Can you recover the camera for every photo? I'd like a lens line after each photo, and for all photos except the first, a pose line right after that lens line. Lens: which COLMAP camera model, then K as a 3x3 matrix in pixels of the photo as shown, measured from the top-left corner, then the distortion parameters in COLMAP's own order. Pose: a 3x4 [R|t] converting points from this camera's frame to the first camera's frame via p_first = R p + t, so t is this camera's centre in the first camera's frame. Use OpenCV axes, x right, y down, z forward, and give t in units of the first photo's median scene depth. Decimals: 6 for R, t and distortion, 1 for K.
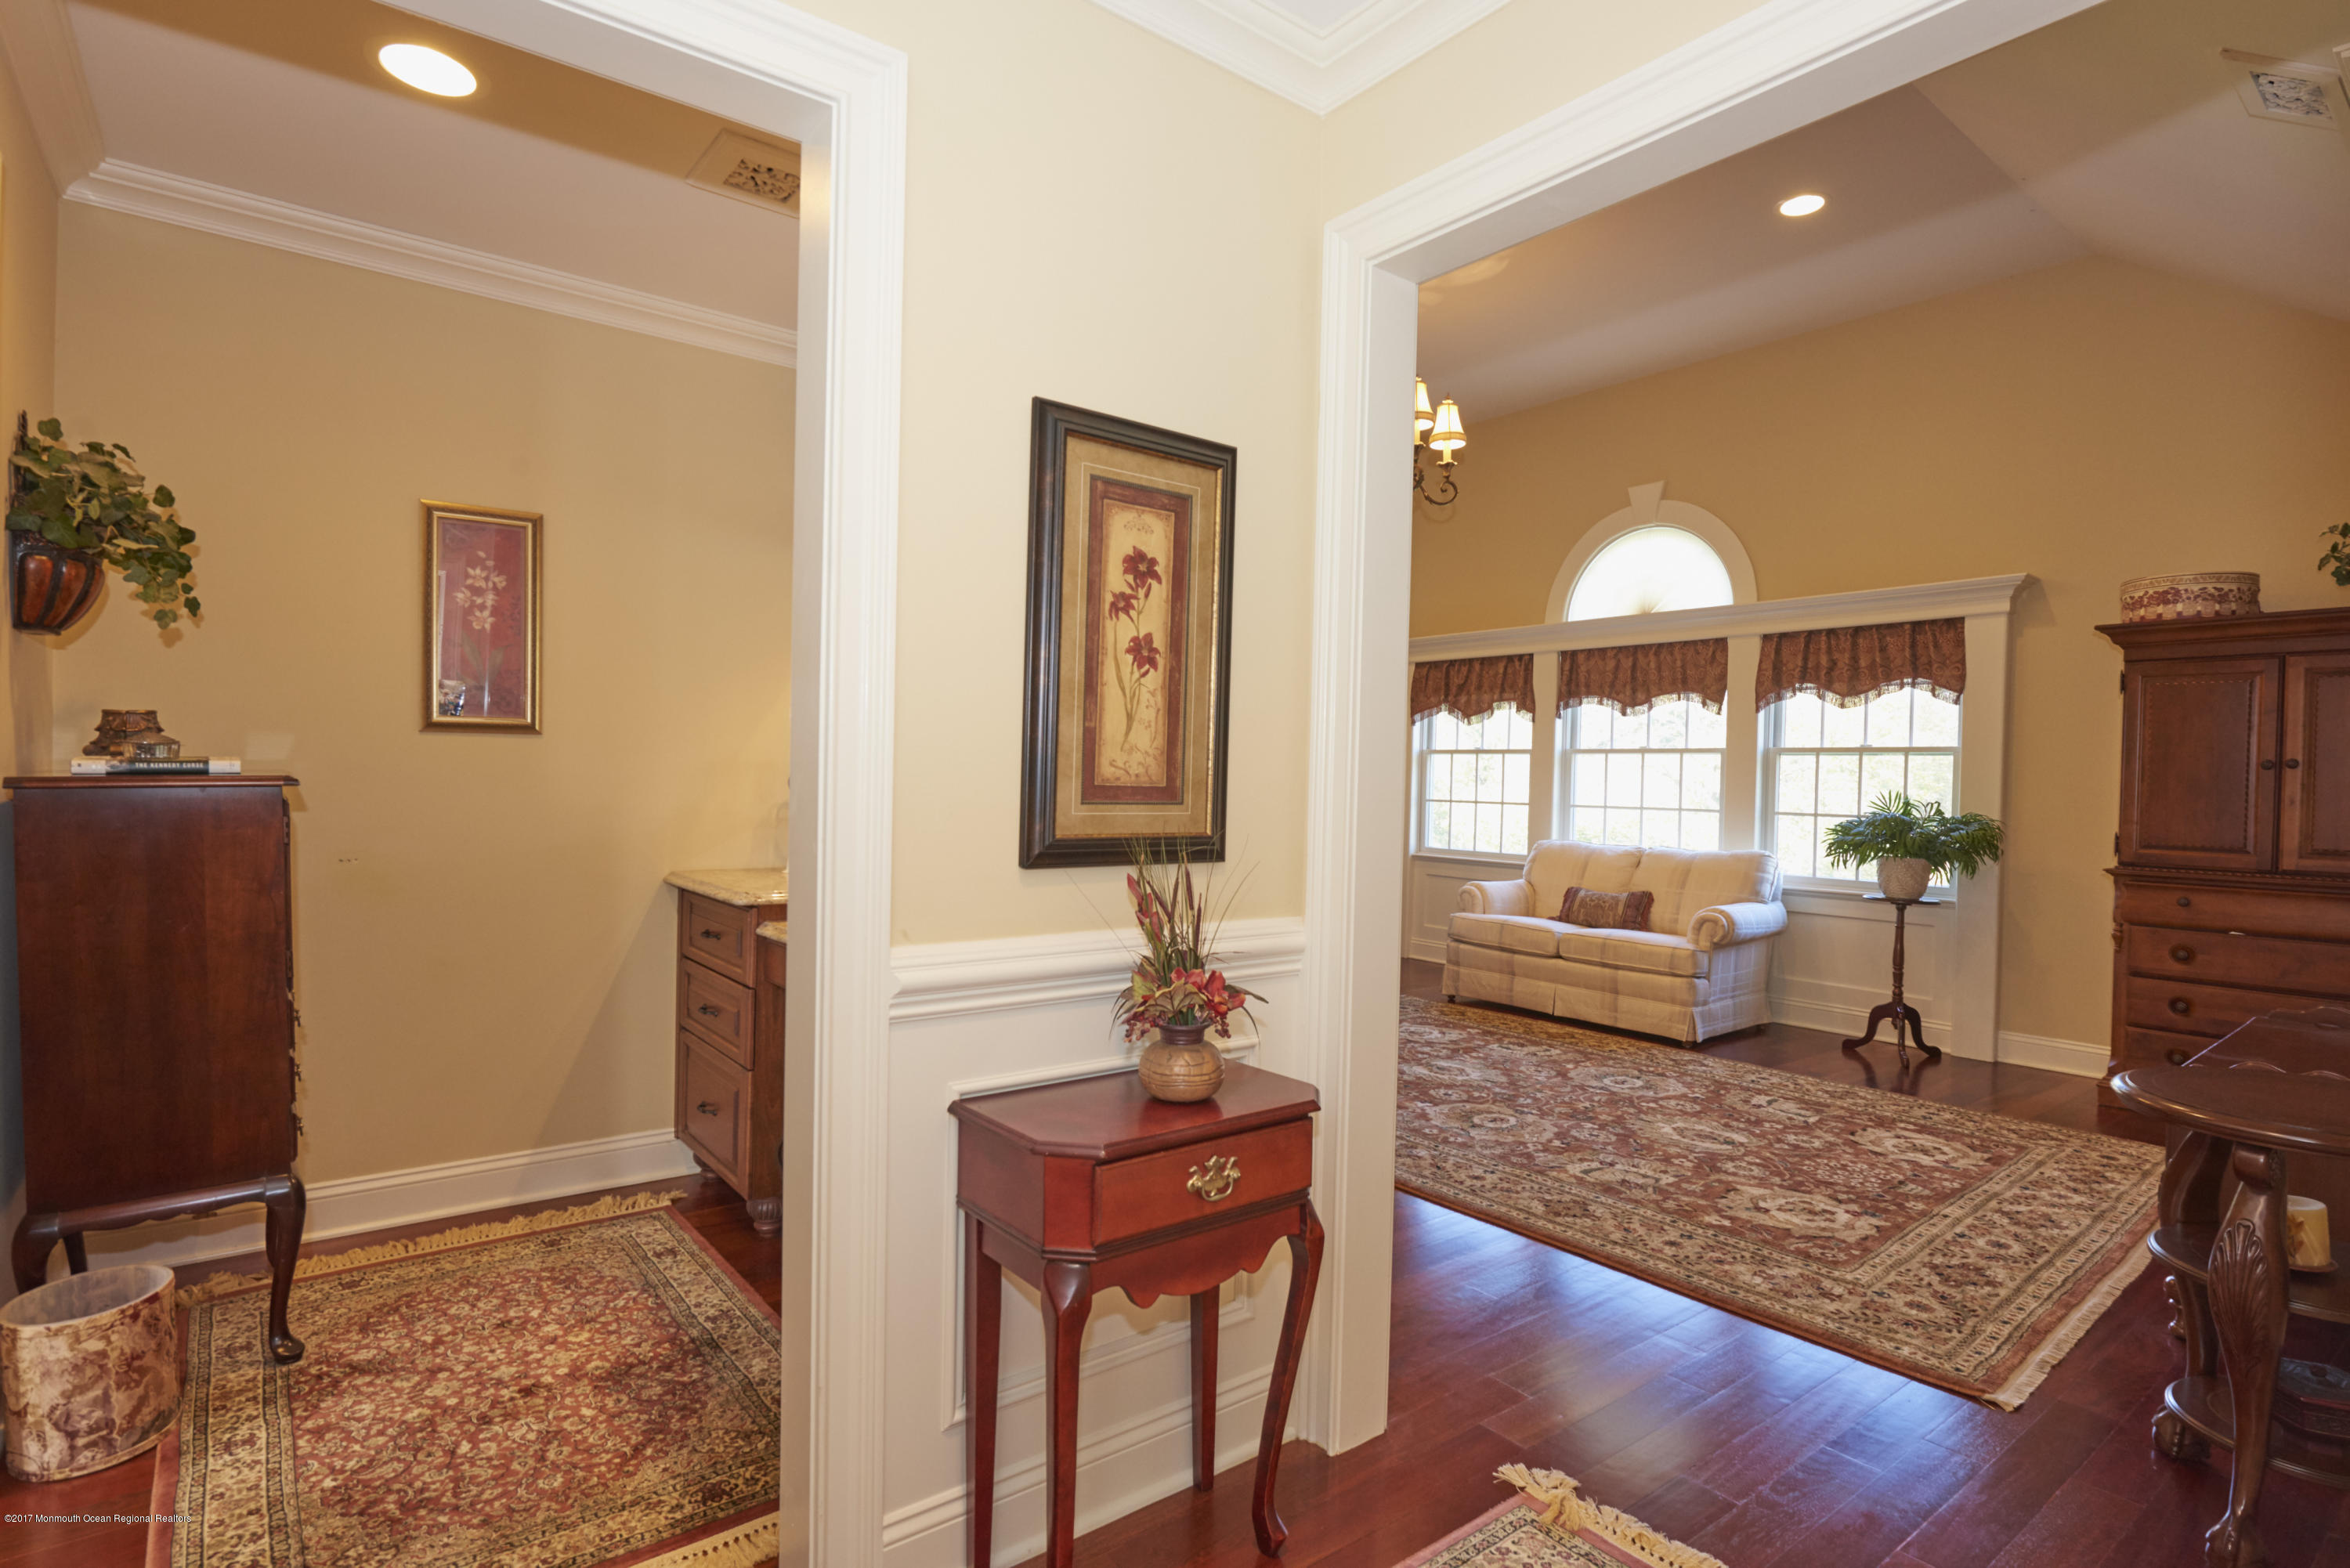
lens RADIAL K [[1162.5, 0, 1175.0], [0, 1162.5, 784.0], [0, 0, 1]] dist [-0.062269, -0.001168]
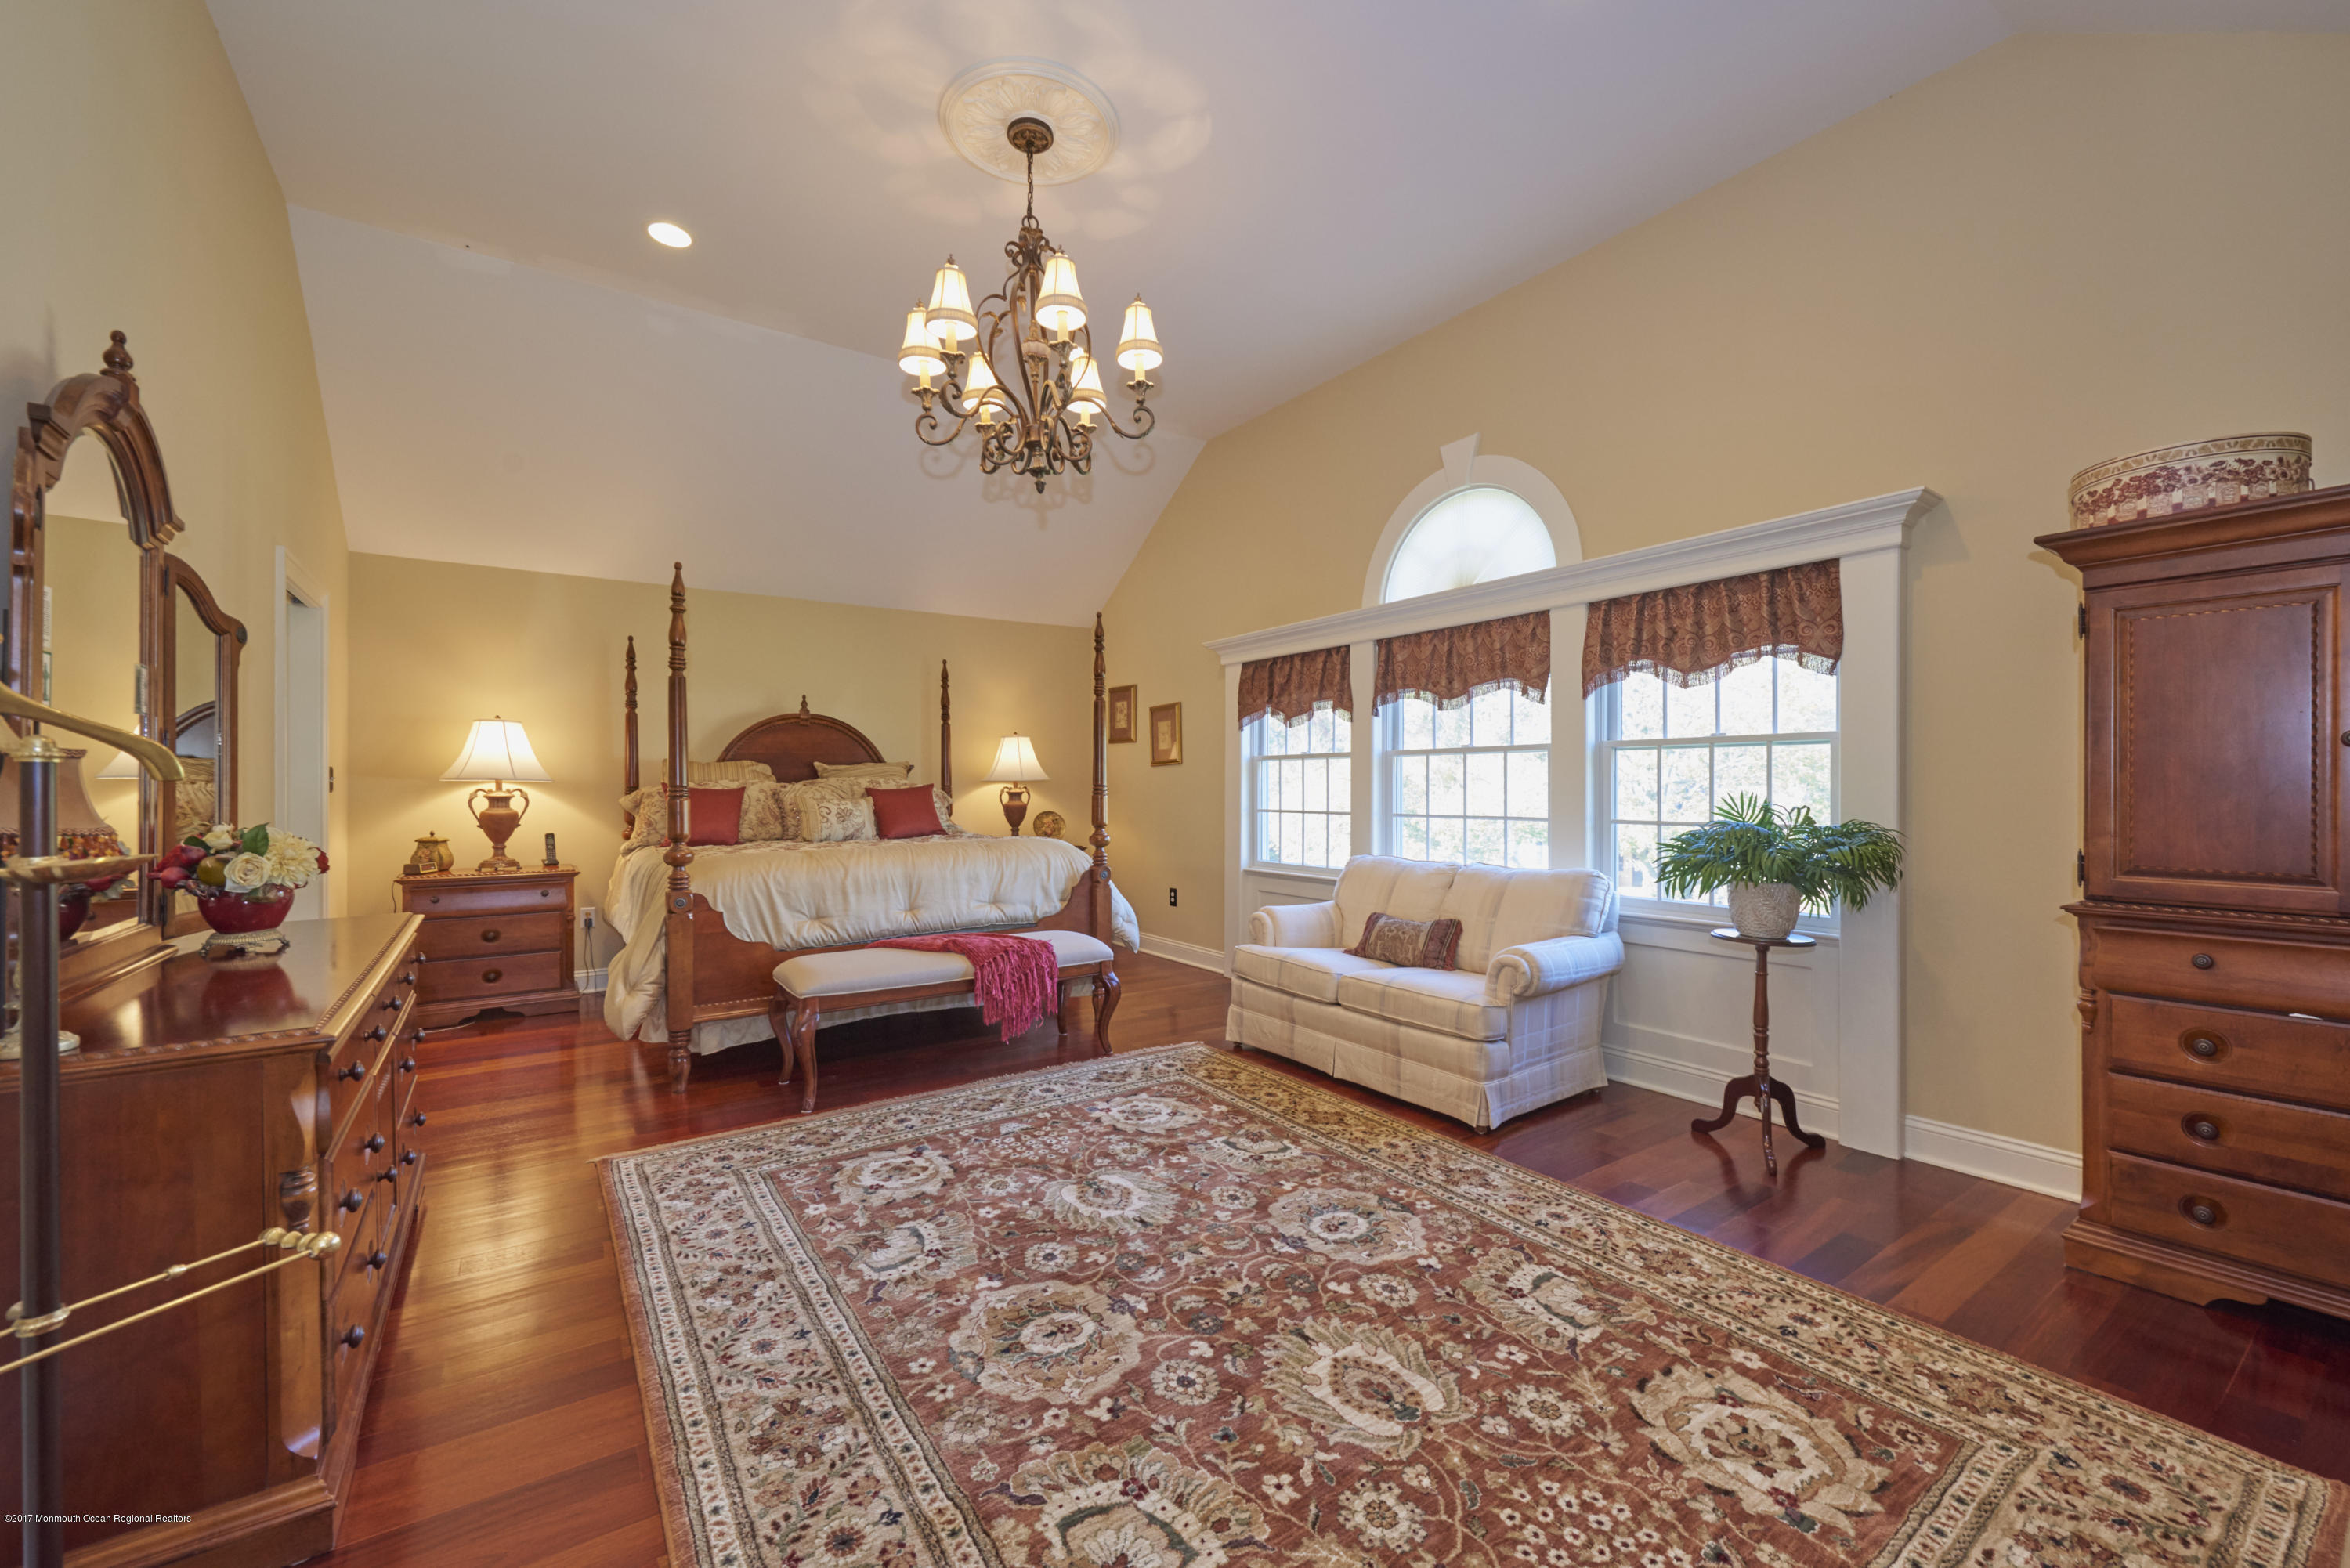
lens RADIAL K [[939.9, 0, 1199.7], [0, 939.9, 777.9], [0, 0, 1]] dist [-0.037059, 0.000869]
pose [[0.999510, -0.021338, -0.022912, 0.271712], [0.020962, 0.999643, -0.016566, -0.000721], [0.023257, 0.016078, 0.999600, 0.358949]]
